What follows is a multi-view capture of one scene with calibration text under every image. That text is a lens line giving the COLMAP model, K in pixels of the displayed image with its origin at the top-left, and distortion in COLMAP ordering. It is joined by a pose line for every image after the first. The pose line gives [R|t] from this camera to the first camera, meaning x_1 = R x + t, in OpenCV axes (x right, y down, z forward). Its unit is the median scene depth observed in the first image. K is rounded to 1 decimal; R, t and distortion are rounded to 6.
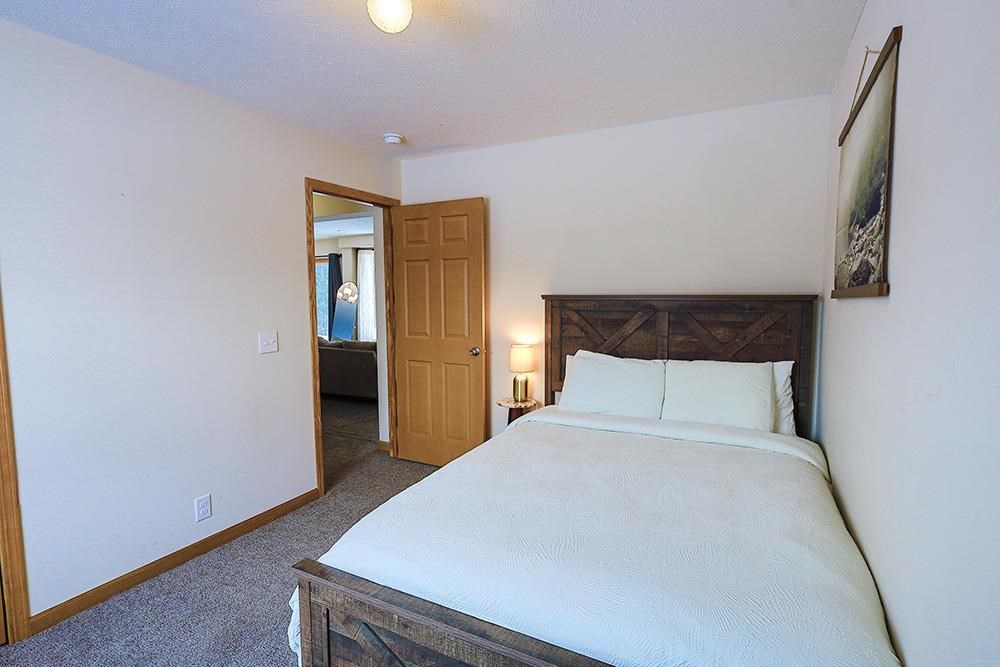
lens RADIAL K [[491.0, 0, 500.0], [0, 491.0, 333.5], [0, 0, 1]] dist [-0.000685, 0.000231]
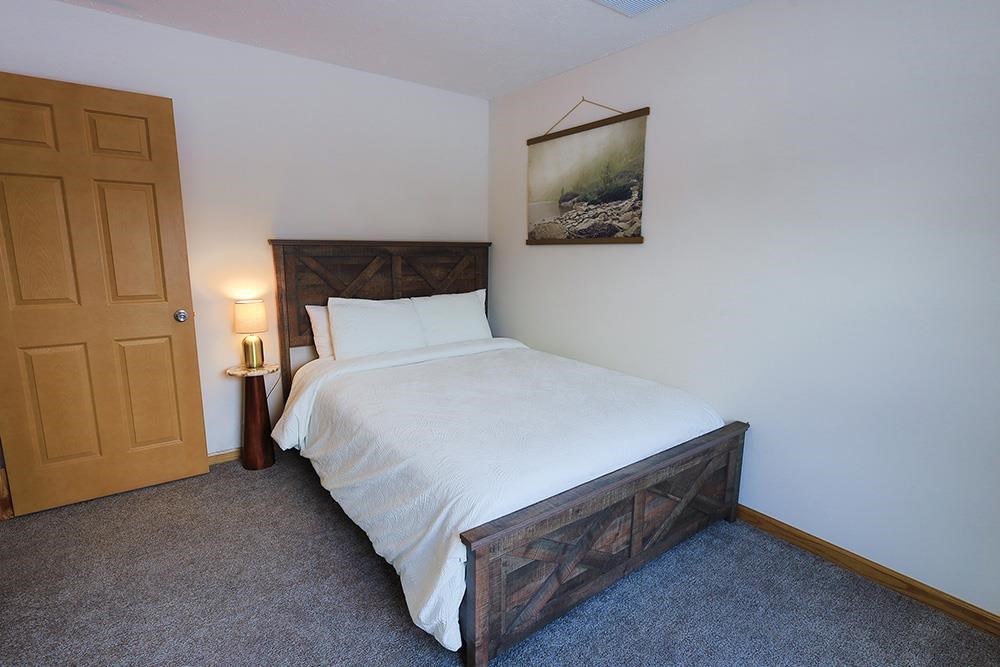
lens RADIAL K [[491.0, 0, 500.0], [0, 491.0, 333.5], [0, 0, 1]] dist [-0.000685, 0.000231]
pose [[0.424764, -0.152909, 0.892297, -0.576205], [0.060811, 0.988226, 0.140399, -0.012598], [-0.903260, -0.005375, 0.429061, 0.287637]]
